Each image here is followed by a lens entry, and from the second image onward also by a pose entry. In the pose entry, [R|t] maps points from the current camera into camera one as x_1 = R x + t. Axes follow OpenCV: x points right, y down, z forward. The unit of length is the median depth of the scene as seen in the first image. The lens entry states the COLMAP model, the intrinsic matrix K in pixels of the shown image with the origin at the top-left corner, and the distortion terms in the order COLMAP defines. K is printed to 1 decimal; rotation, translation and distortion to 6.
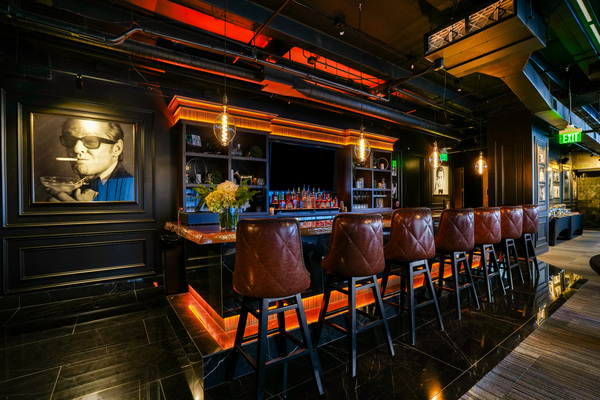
lens RADIAL K [[275.9, 0, 300.0], [0, 275.9, 200.0], [0, 0, 1]] dist [-0.021613, 0.001142]
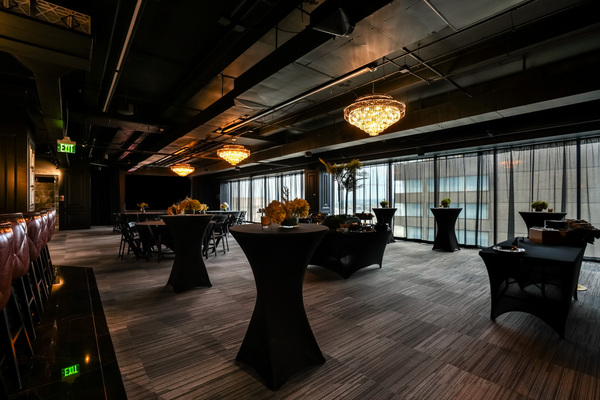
lens RADIAL K [[275.9, 0, 300.0], [0, 275.9, 200.0], [0, 0, 1]] dist [-0.021613, 0.001142]
pose [[-0.096371, 0.008946, 0.995305, -0.362320], [0.006109, 0.999946, -0.008396, 0.001937], [-0.995327, 0.005271, -0.096420, 0.237864]]
